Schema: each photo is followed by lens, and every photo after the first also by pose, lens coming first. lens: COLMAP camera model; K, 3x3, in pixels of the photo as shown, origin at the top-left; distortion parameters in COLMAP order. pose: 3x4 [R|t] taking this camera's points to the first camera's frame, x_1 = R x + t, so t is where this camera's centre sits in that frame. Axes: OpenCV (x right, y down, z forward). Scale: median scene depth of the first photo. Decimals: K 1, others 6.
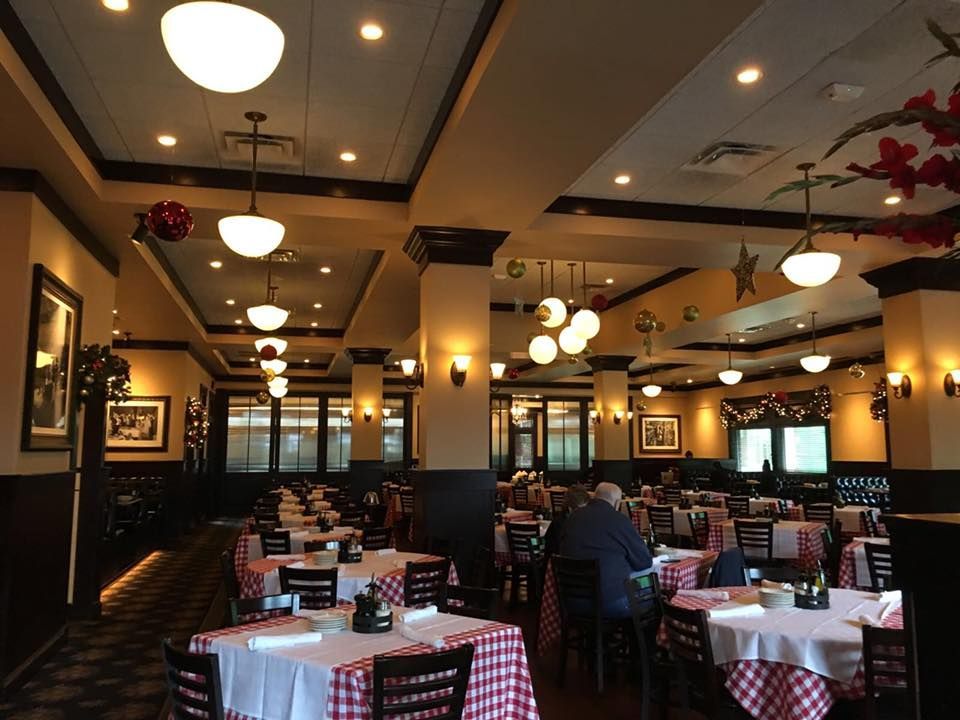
lens RADIAL K [[801.7, 0, 479.8], [0, 801.7, 363.0], [0, 0, 1]] dist [0.022601, 0.006784]
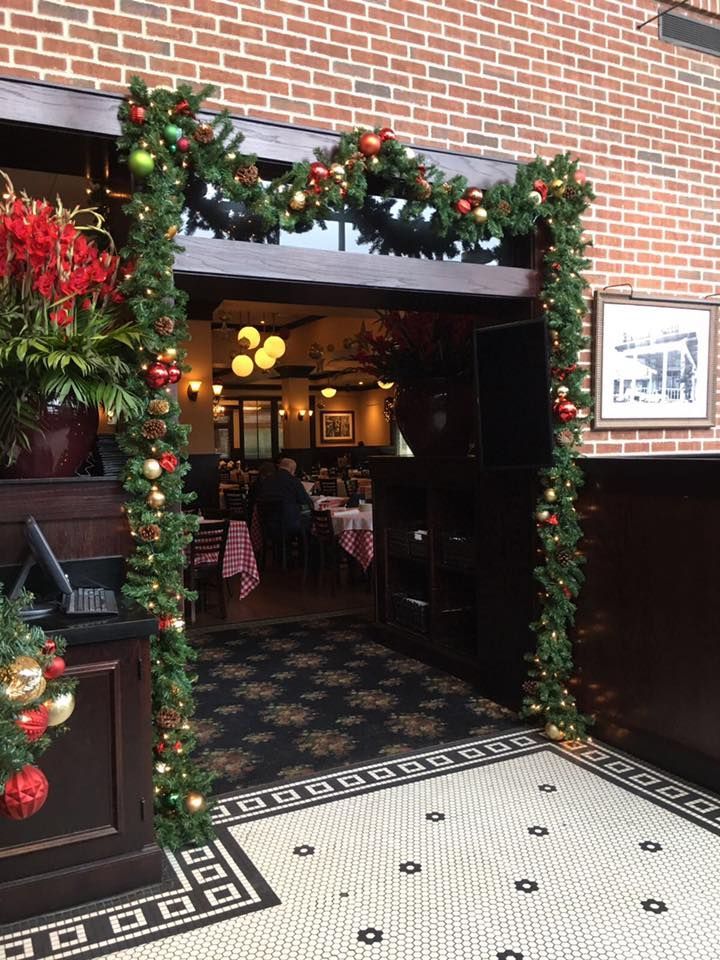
lens RADIAL K [[801.7, 0, 358.2], [0, 801.7, 484.9], [0, 0, 1]] dist [0.022601, 0.006784]
pose [[0.973032, -0.032433, 0.228380, -0.031770], [-0.004488, 0.987217, 0.159319, -0.024275], [-0.230628, -0.156048, 0.960448, -0.245463]]
